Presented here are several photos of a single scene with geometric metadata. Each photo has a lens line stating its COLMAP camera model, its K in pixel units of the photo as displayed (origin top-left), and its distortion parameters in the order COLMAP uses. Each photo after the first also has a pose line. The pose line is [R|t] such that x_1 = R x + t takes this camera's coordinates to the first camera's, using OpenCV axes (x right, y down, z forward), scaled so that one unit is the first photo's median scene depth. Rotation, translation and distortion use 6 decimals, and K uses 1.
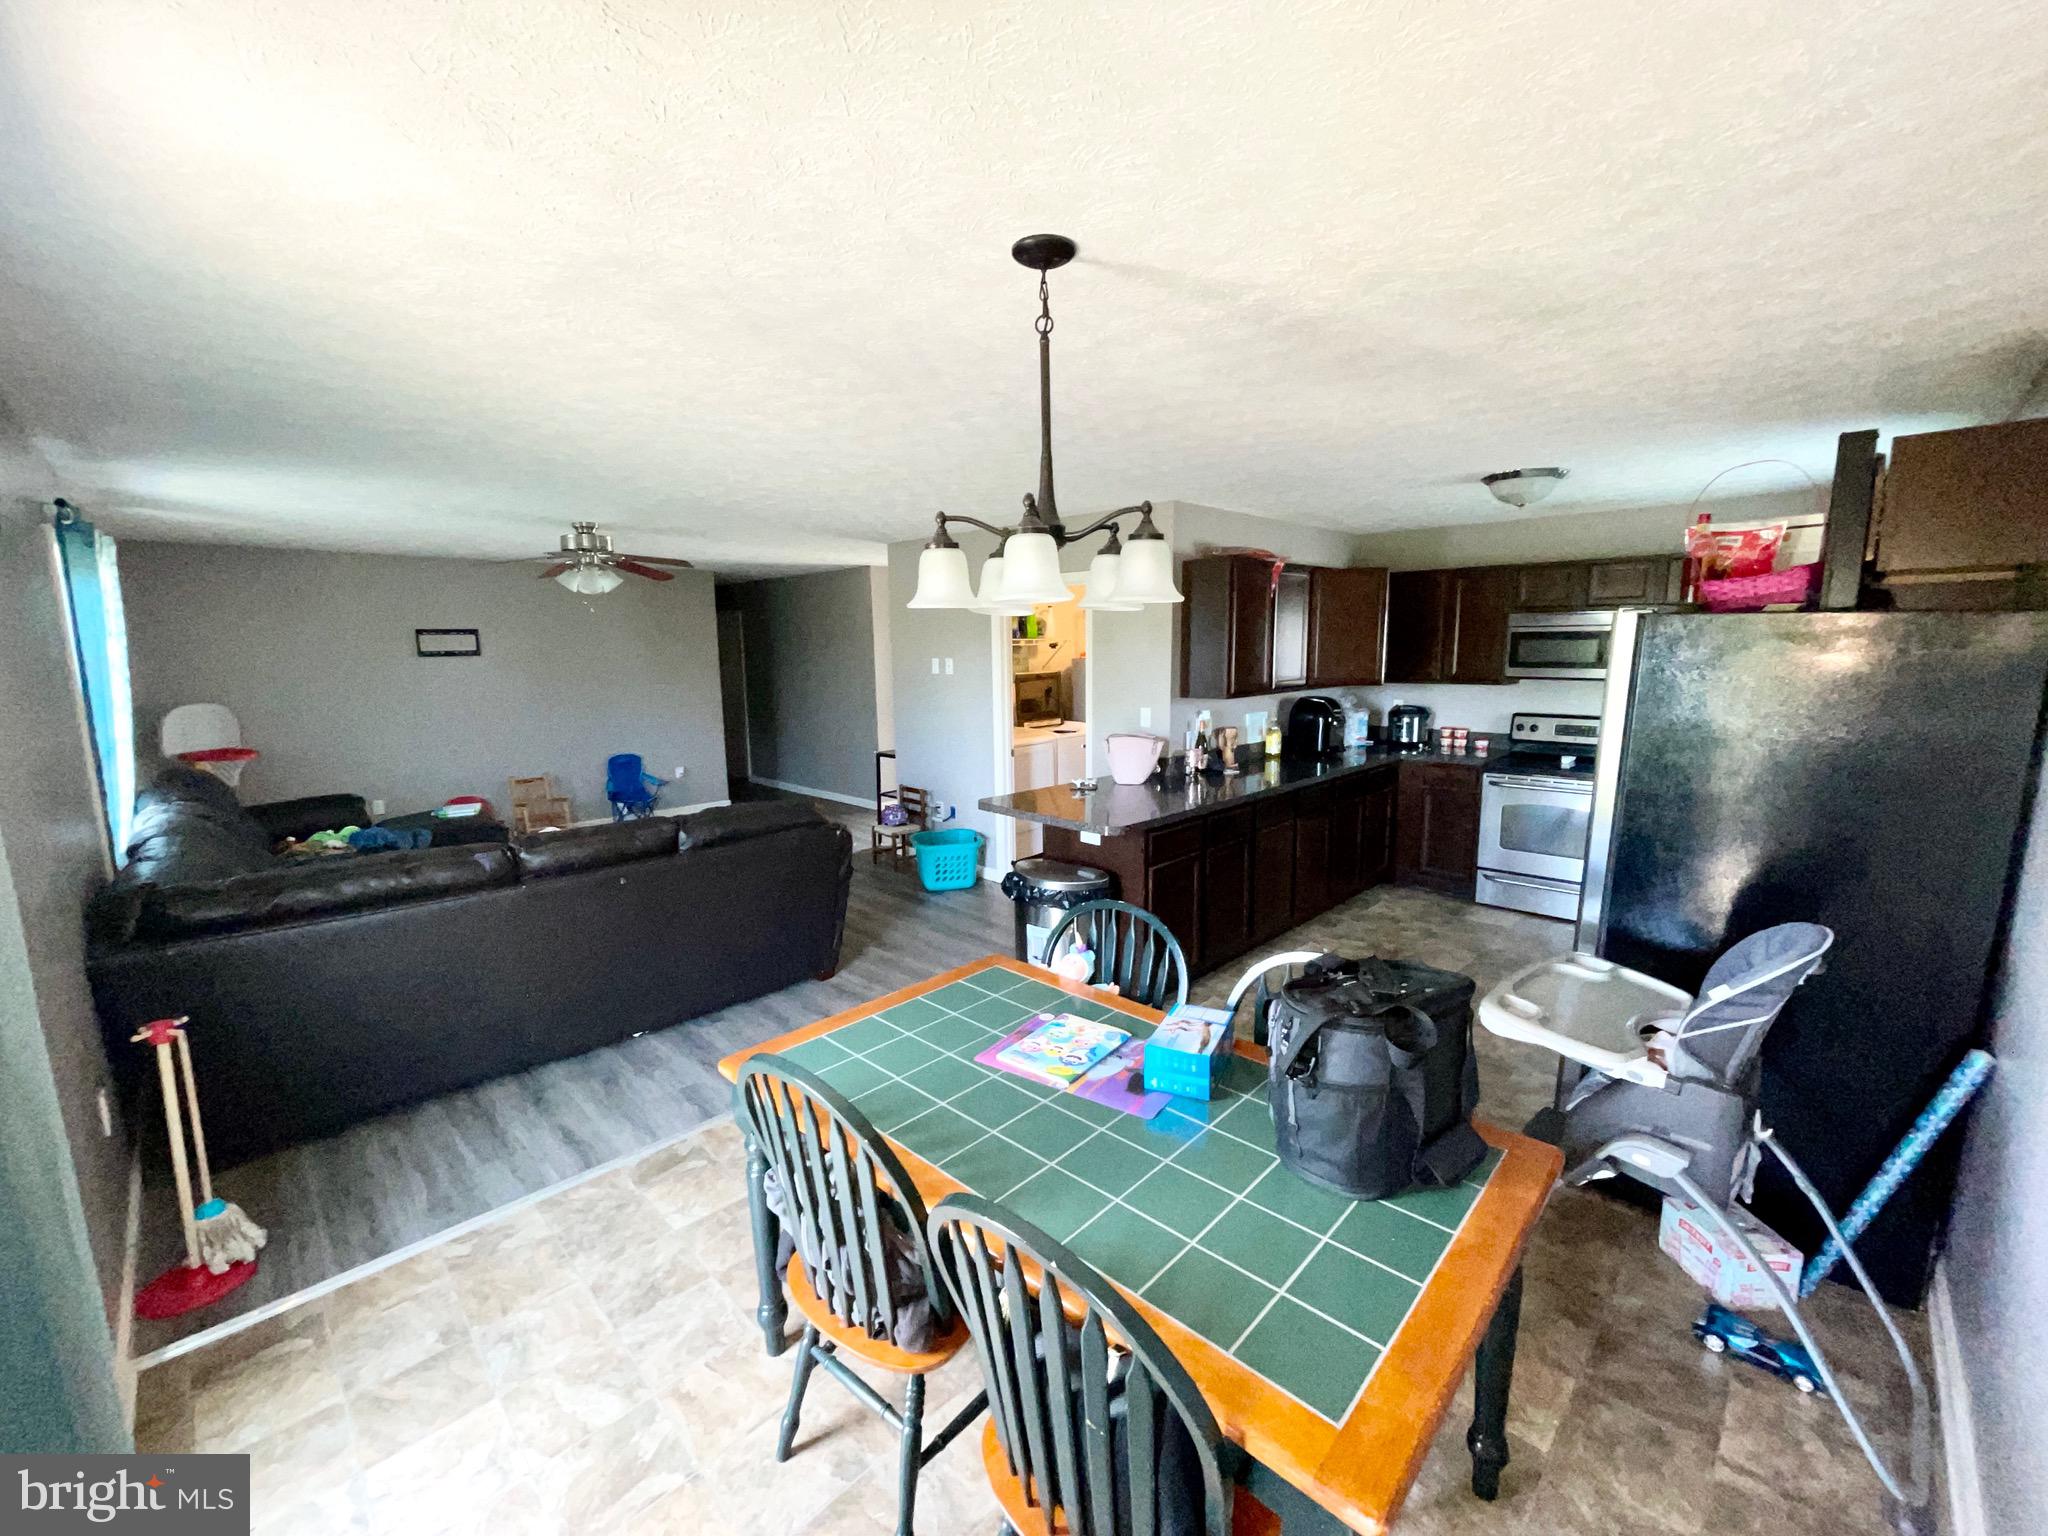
lens RADIAL K [[830.8, 0, 1022.8], [0, 830.8, 766.5], [0, 0, 1]] dist [0.000089, 0.000001]
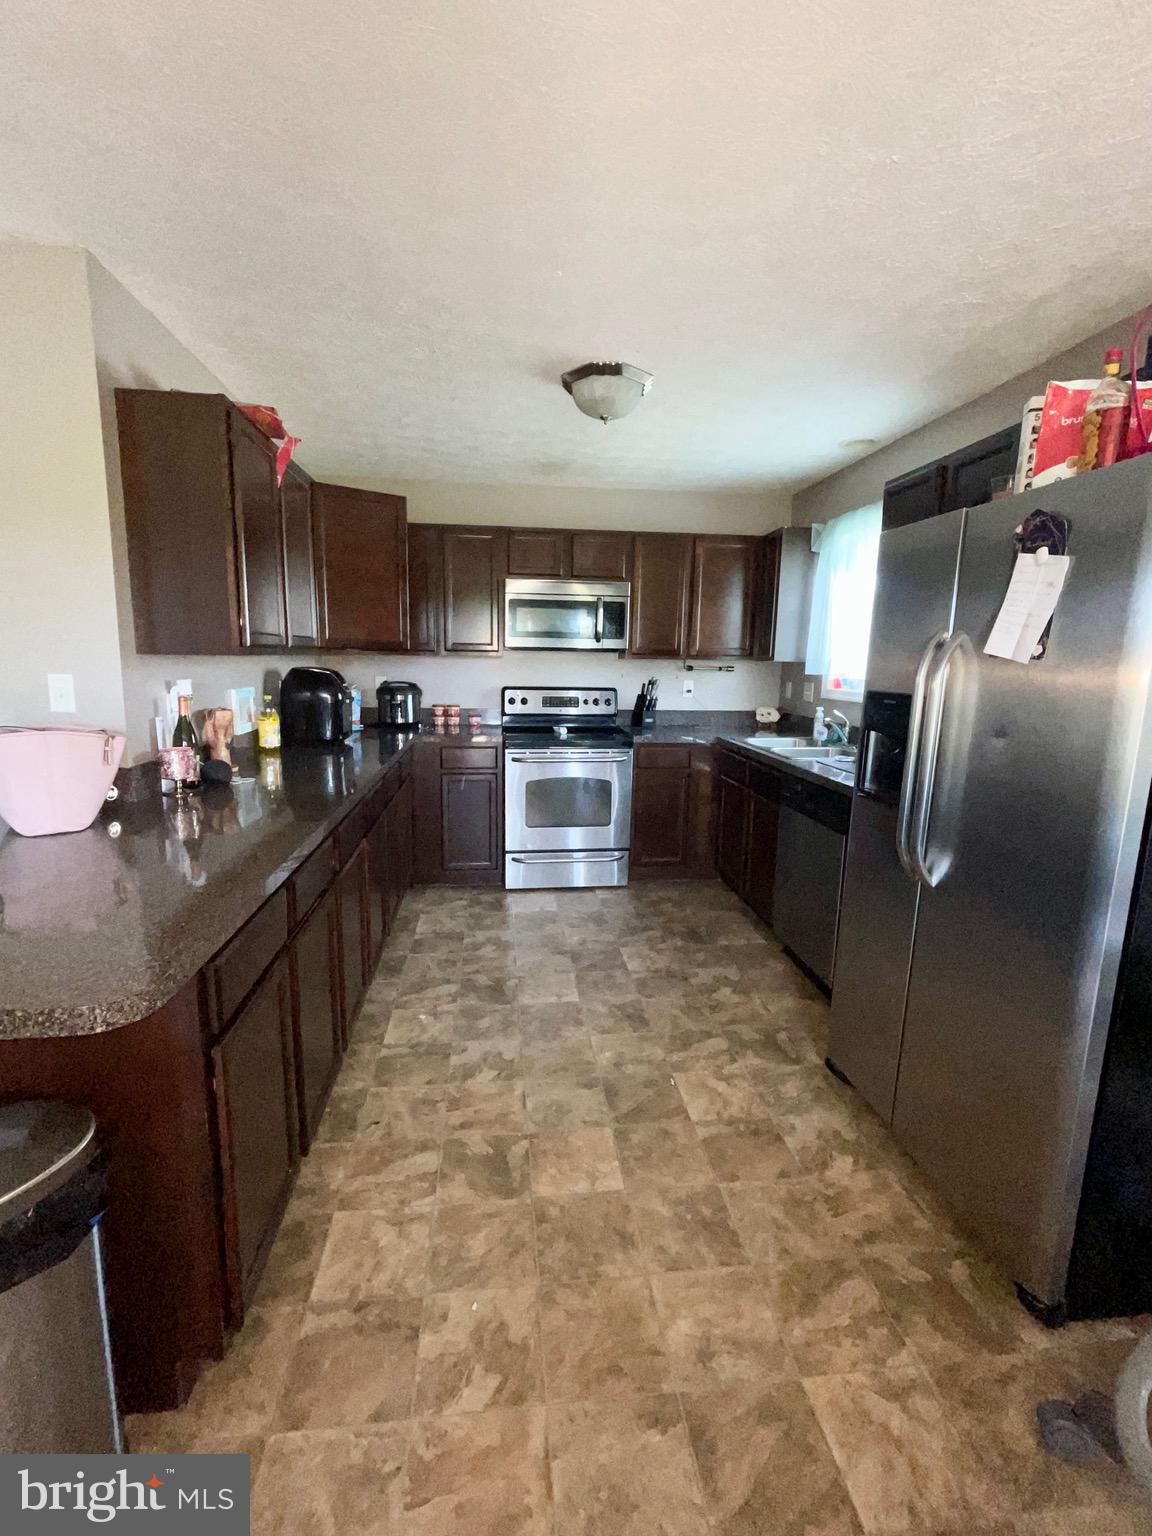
lens RADIAL K [[683.7, 0, 572.3], [0, 683.7, 767.8], [0, 0, 1]] dist [0.000775, -0.000049]
pose [[0.637493, -0.100253, 0.763906, 0.022071], [0.087223, 0.994515, 0.057728, -0.009540], [-0.765503, 0.029829, 0.642741, 0.451973]]
